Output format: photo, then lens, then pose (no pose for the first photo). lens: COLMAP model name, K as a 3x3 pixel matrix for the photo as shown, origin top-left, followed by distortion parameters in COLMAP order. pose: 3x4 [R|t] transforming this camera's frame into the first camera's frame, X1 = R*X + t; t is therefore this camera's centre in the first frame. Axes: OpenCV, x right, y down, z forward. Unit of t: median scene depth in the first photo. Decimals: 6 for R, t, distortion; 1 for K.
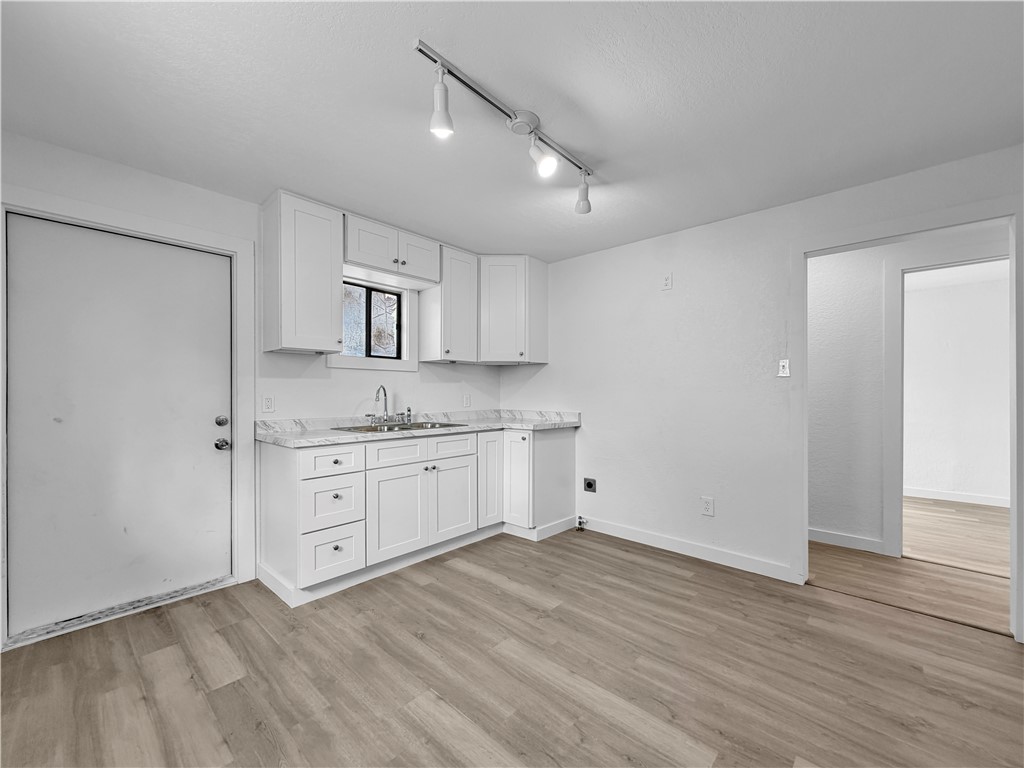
lens RADIAL K [[421.0, 0, 507.4], [0, 421.0, 388.0], [0, 0, 1]] dist [-0.001214, 0.000058]
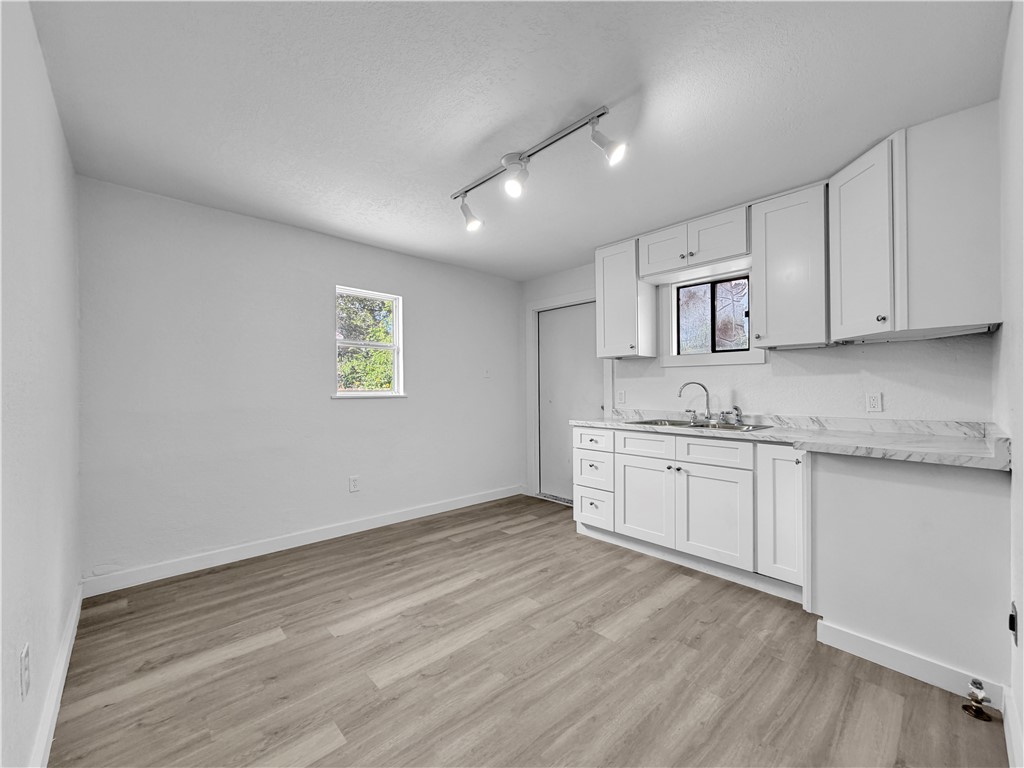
lens RADIAL K [[421.0, 0, 507.4], [0, 421.0, 388.0], [0, 0, 1]] dist [-0.001214, 0.000058]
pose [[-0.097938, -0.003759, -0.995185, 0.909191], [0.008587, 0.999952, -0.004622, 0.011706], [0.995155, -0.008998, -0.097901, 0.814781]]
